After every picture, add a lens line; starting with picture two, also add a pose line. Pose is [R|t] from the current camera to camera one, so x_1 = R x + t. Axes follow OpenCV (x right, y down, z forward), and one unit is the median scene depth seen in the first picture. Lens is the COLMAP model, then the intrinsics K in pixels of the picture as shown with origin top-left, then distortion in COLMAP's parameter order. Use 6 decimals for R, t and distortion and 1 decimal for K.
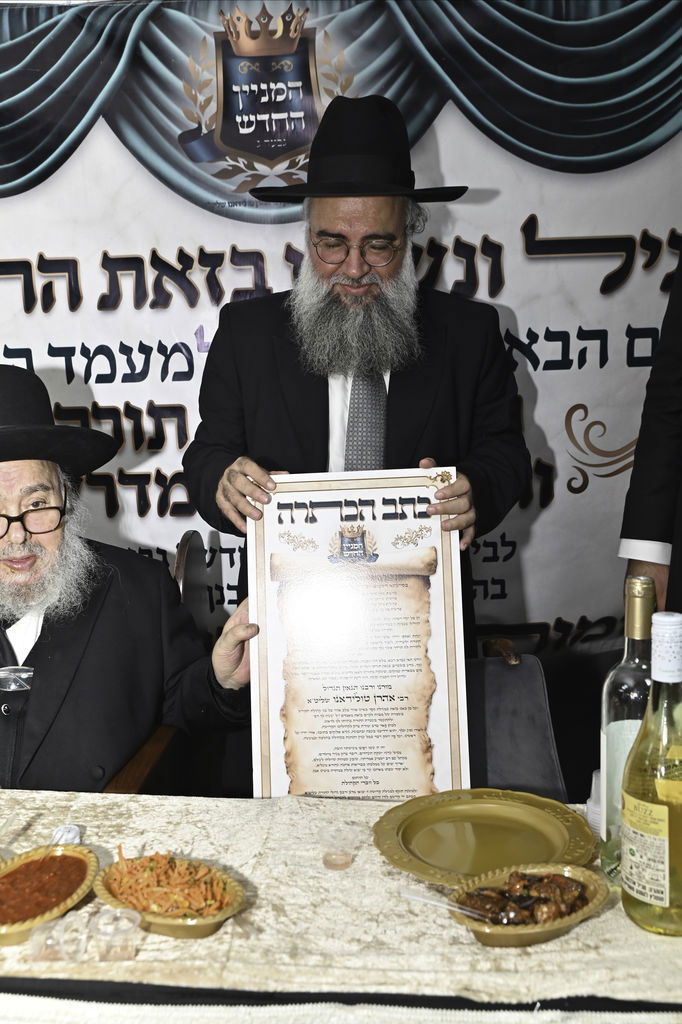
lens RADIAL K [[960.2, 0, 341.1], [0, 960.2, 516.1], [0, 0, 1]] dist [-0.015627, 0.000000]
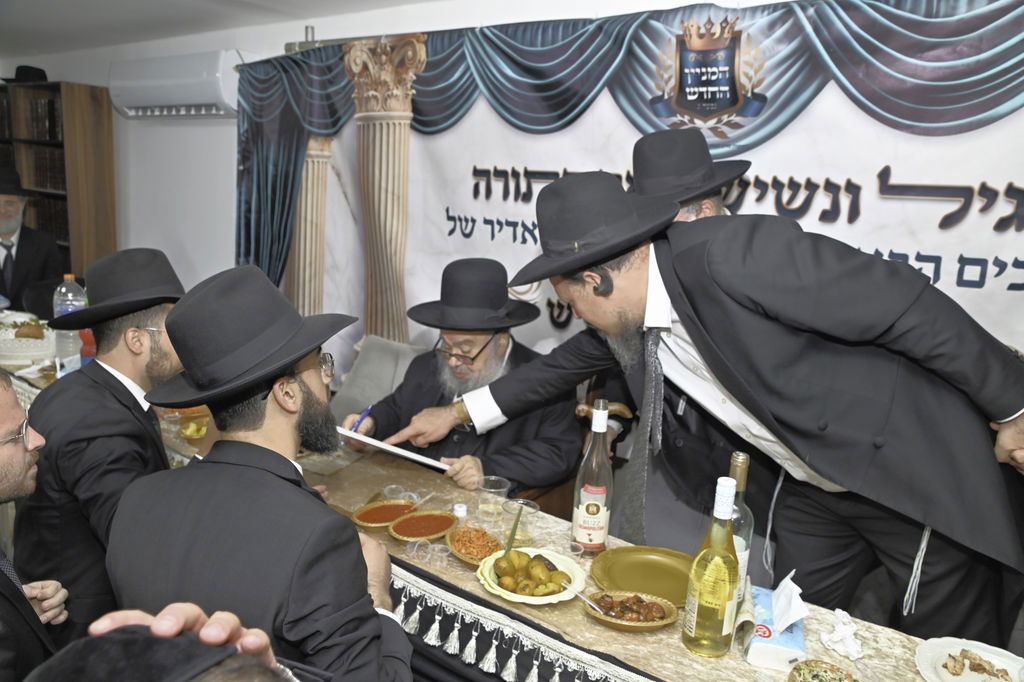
lens RADIAL K [[750.9, 0, 505.8], [0, 750.9, 346.6], [0, 0, 1]] dist [-0.100395, 0.048753]
pose [[0.843227, 0.171273, -0.509542, 0.309147], [-0.139192, 0.985123, 0.100786, -0.094015], [0.519224, -0.014062, 0.854523, -0.143039]]
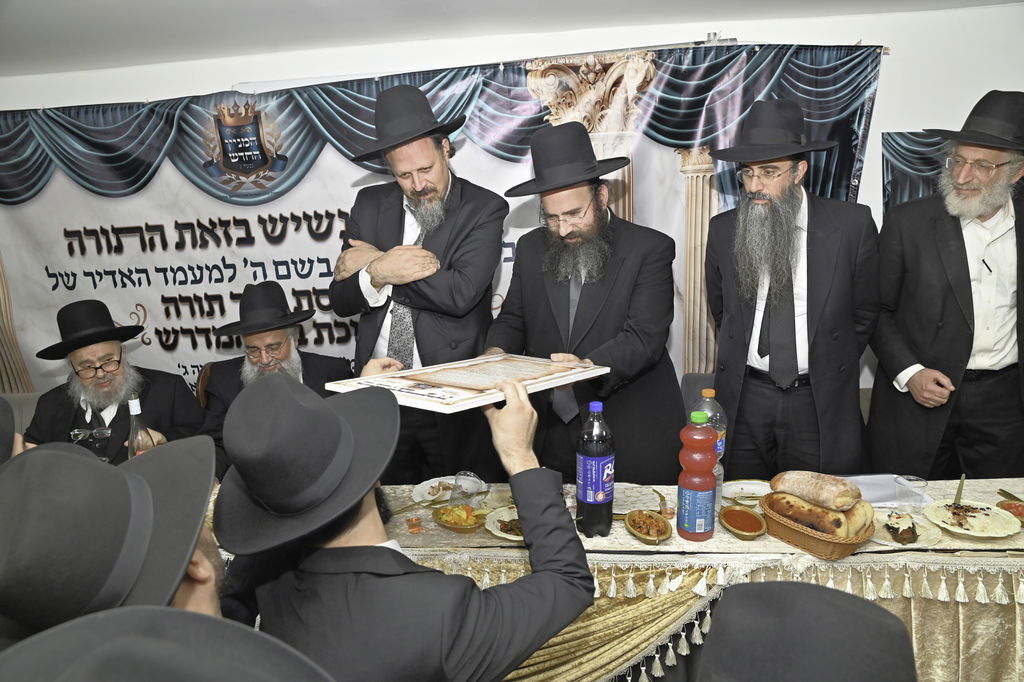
lens RADIAL K [[708.1, 0, 523.5], [0, 708.1, 355.0], [0, 0, 1]] dist [-0.129266, 0.087784]
pose [[0.999139, -0.023850, -0.033933, 0.541866], [0.026686, 0.995961, 0.085733, -0.103171], [0.031751, -0.086564, 0.995740, -0.450583]]
